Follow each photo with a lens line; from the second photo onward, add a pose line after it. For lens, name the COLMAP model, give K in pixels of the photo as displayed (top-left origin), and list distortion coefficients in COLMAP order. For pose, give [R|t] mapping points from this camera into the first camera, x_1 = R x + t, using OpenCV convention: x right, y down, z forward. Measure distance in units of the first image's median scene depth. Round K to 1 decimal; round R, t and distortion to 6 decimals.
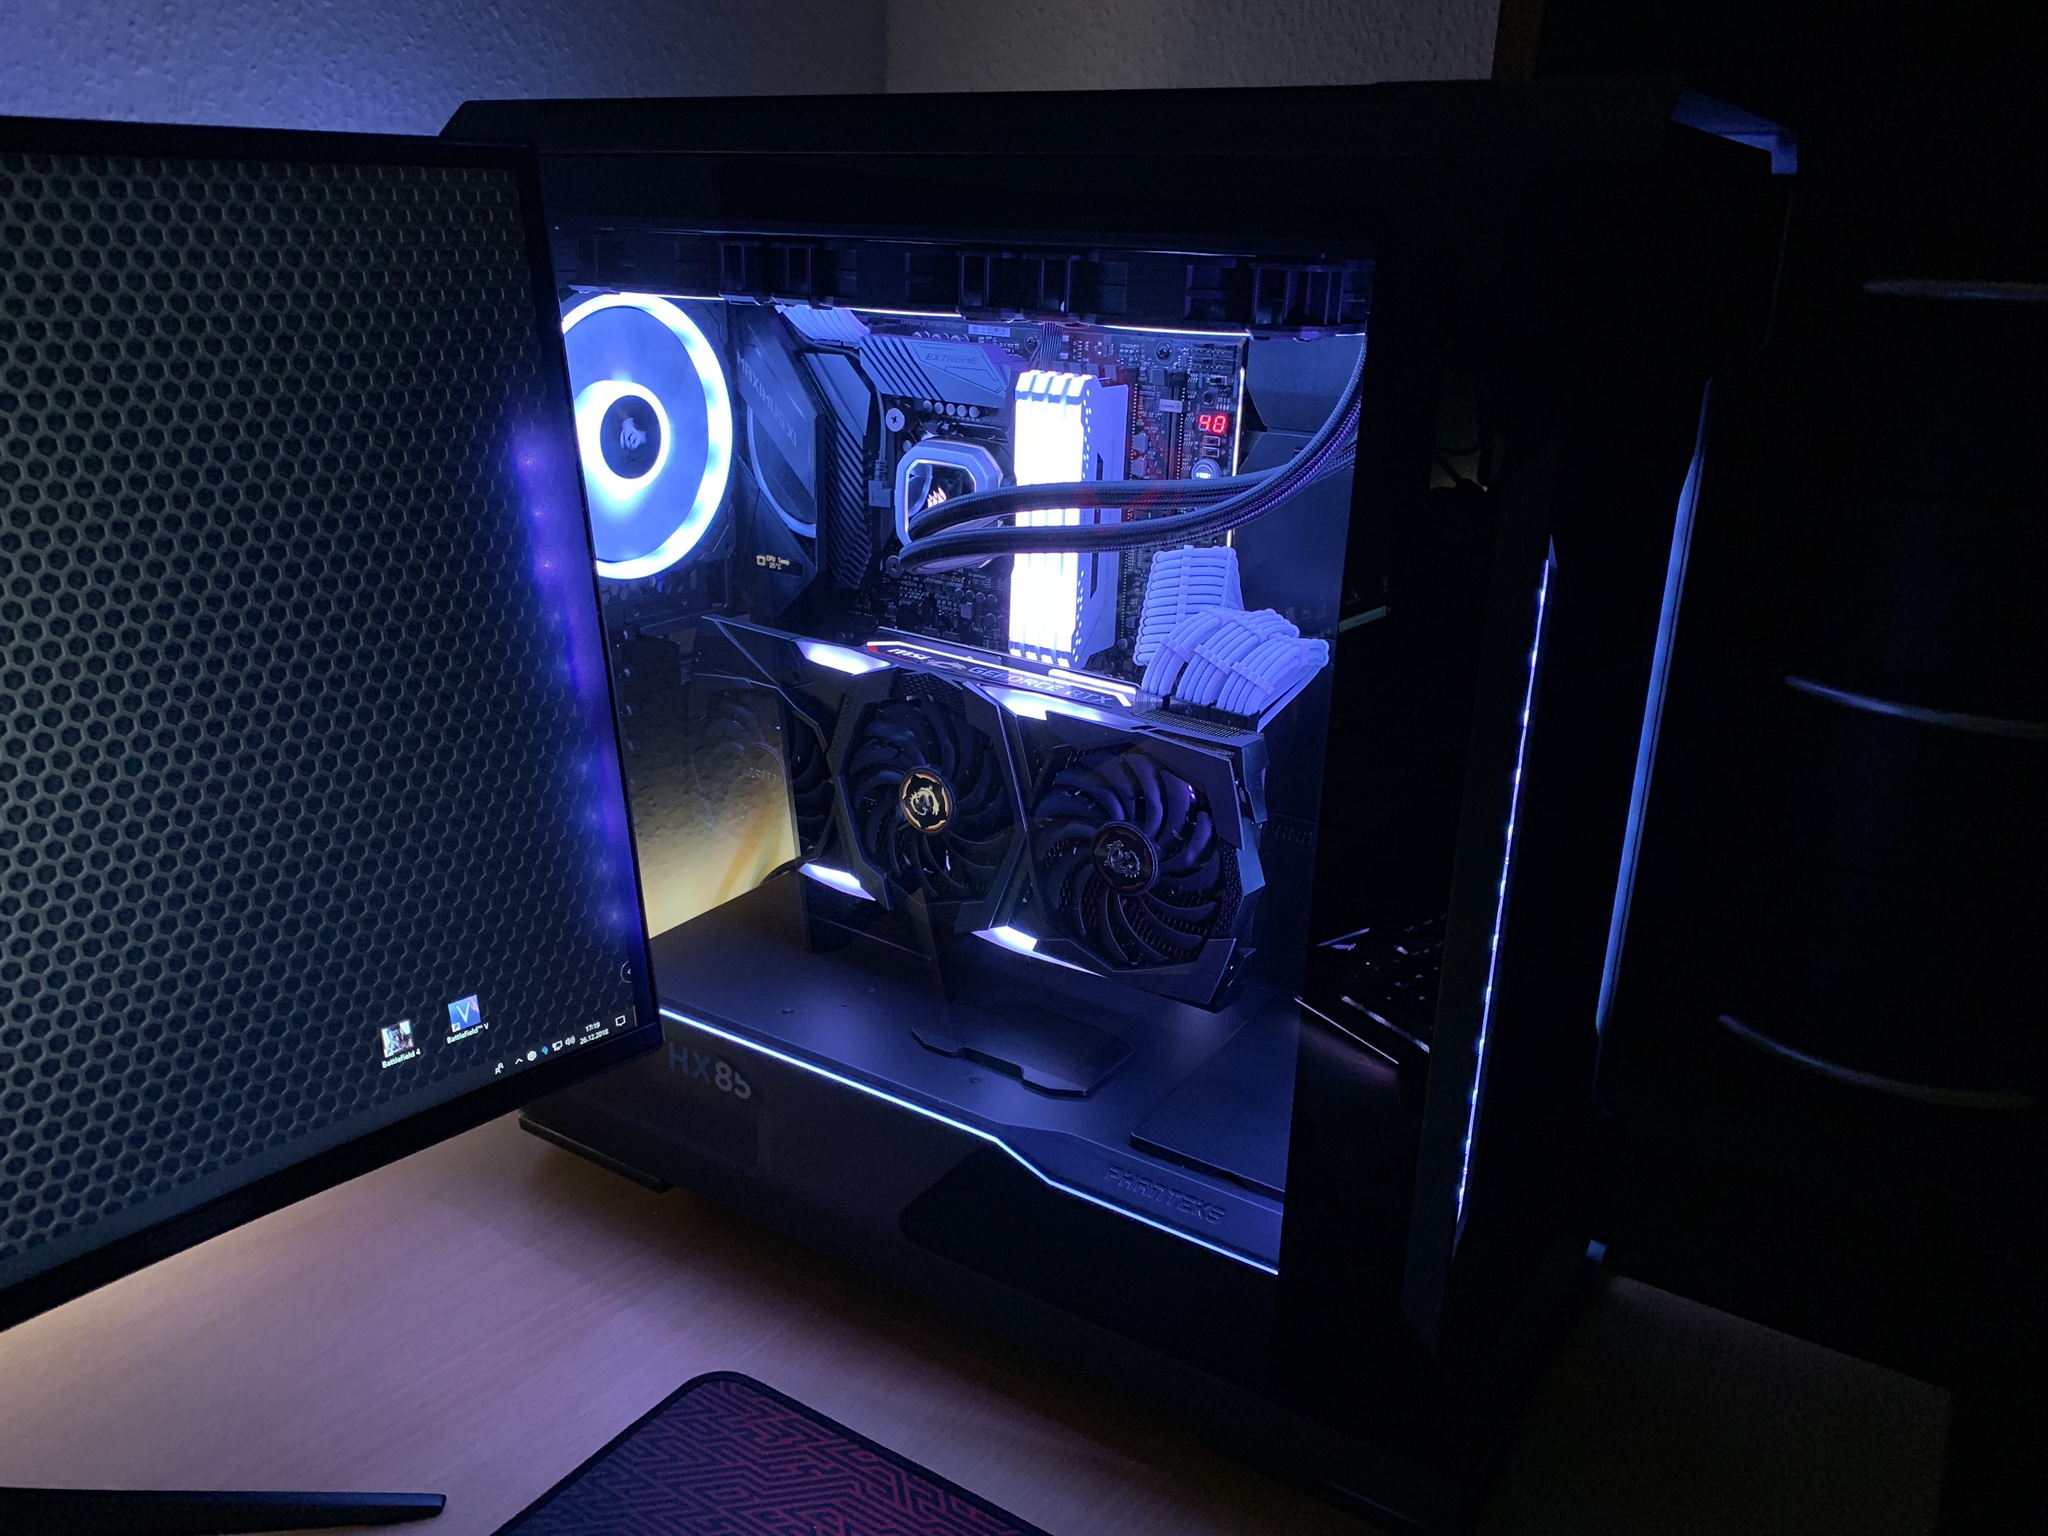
lens RADIAL K [[1550.5, 0, 1021.0], [0, 1550.5, 743.1], [0, 0, 1]] dist [0.007344, -0.001917]
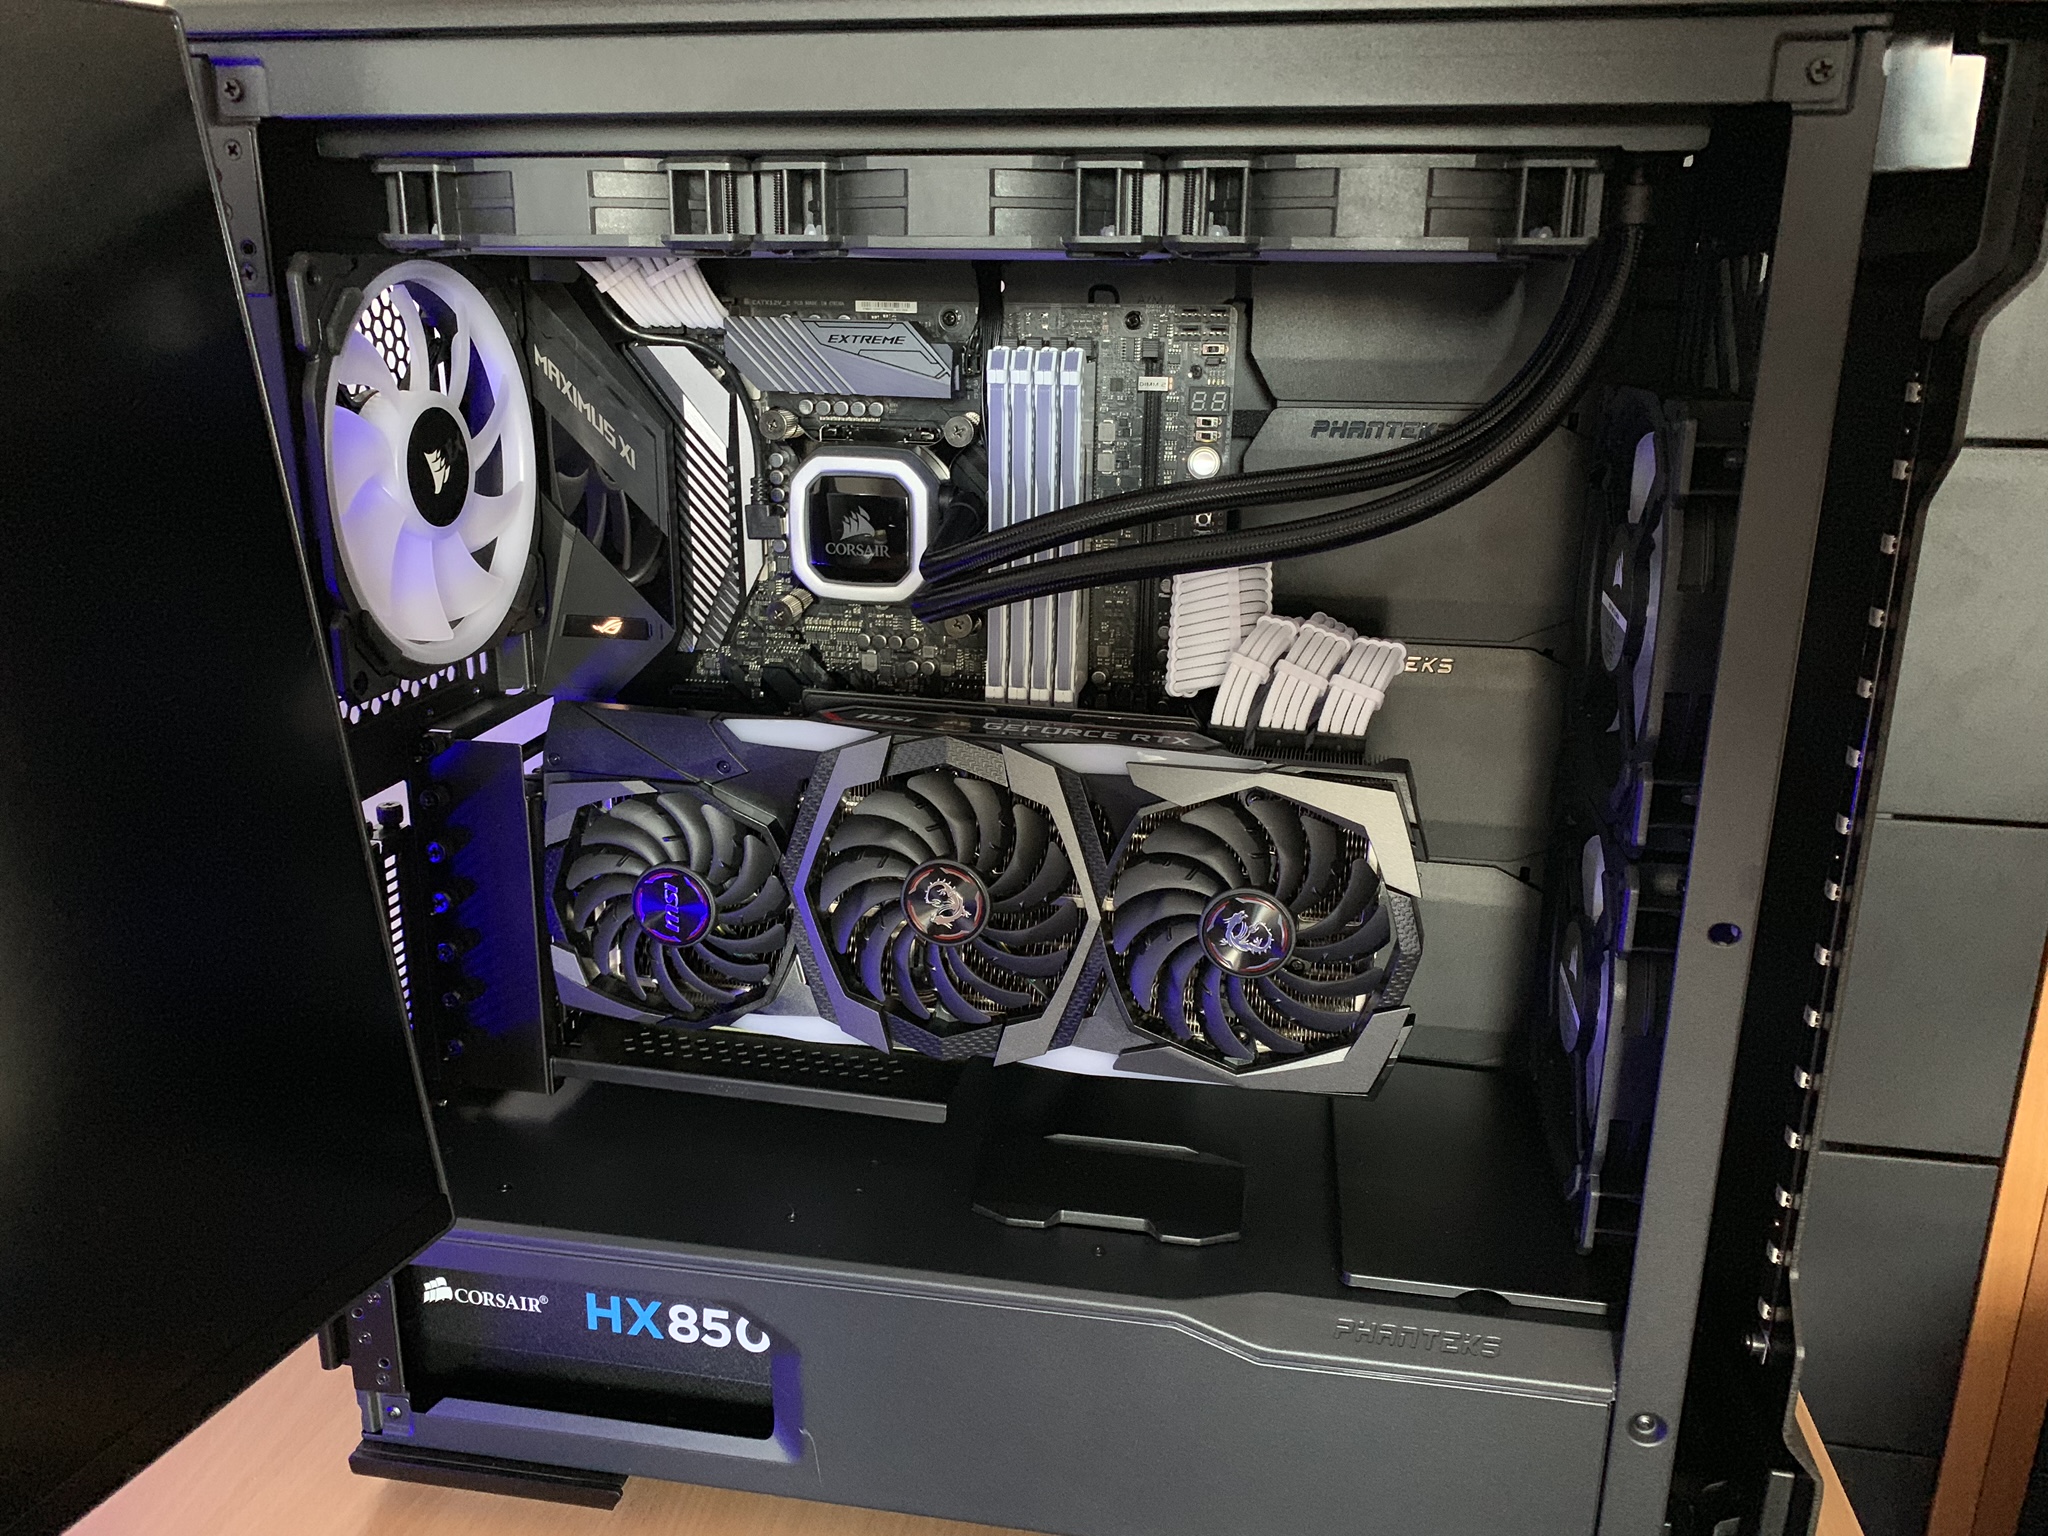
lens RADIAL K [[1550.5, 0, 1021.0], [0, 1550.5, 743.1], [0, 0, 1]] dist [0.007344, -0.001917]
pose [[0.918409, -0.124749, 0.375449, -0.284419], [0.138300, 0.990347, -0.009244, -0.026432], [-0.370671, 0.060414, 0.926797, 0.247424]]
